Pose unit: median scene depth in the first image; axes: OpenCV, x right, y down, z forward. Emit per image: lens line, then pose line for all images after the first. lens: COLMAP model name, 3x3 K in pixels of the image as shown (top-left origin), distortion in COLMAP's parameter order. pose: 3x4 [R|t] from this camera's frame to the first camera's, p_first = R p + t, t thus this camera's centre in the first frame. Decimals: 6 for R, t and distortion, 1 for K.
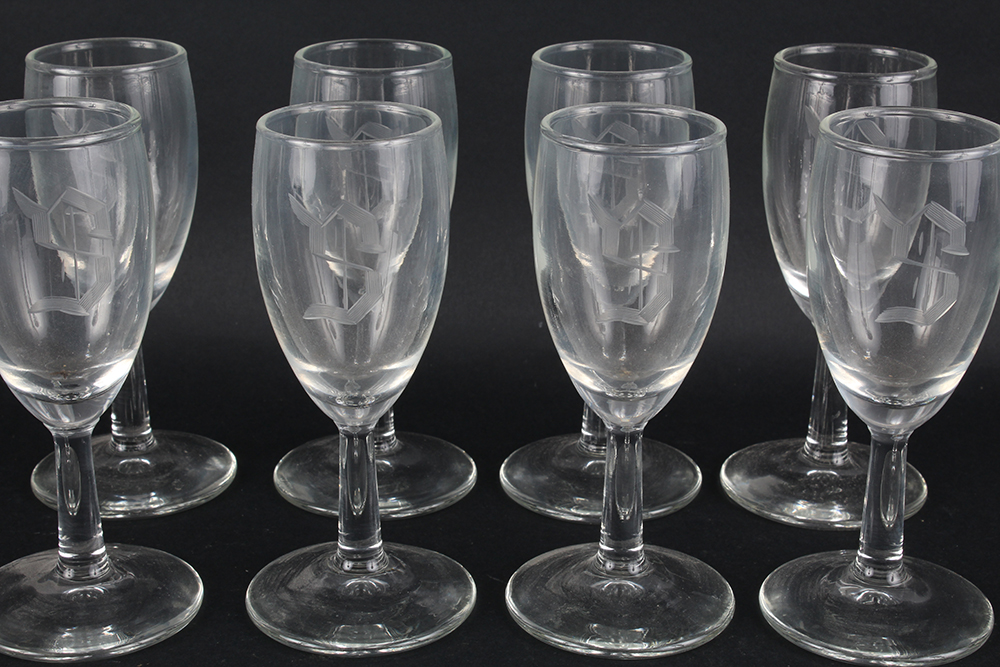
lens RADIAL K [[1227.3, 0, 503.1], [0, 1227.3, 334.6], [0, 0, 1]] dist [-0.080827, 0.000000]
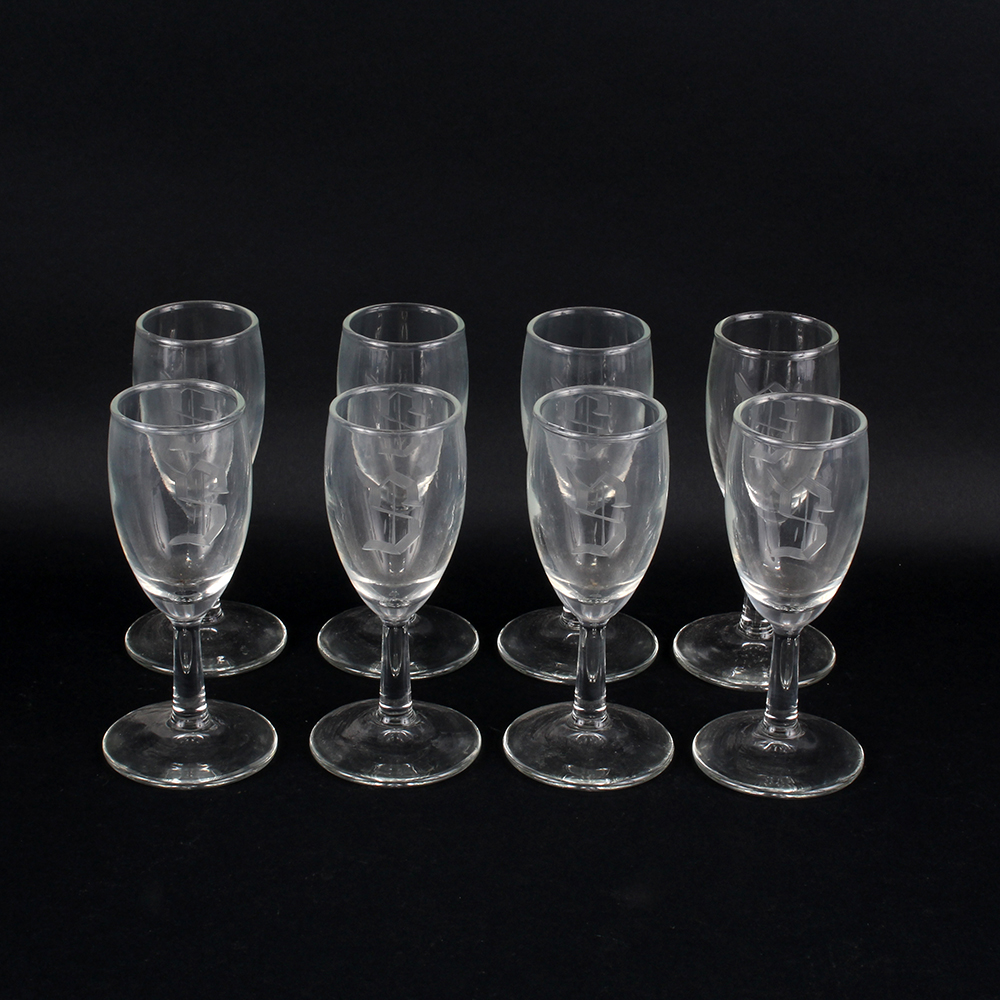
lens RADIAL K [[1182.8, 0, 500.8], [0, 1182.8, 497.6], [0, 0, 1]] dist [-0.152022, 0.000000]
pose [[0.999942, 0.009488, 0.005186, -0.010022], [-0.009595, 0.999733, 0.021016, -0.085130], [-0.004986, -0.021064, 0.999766, -0.288607]]
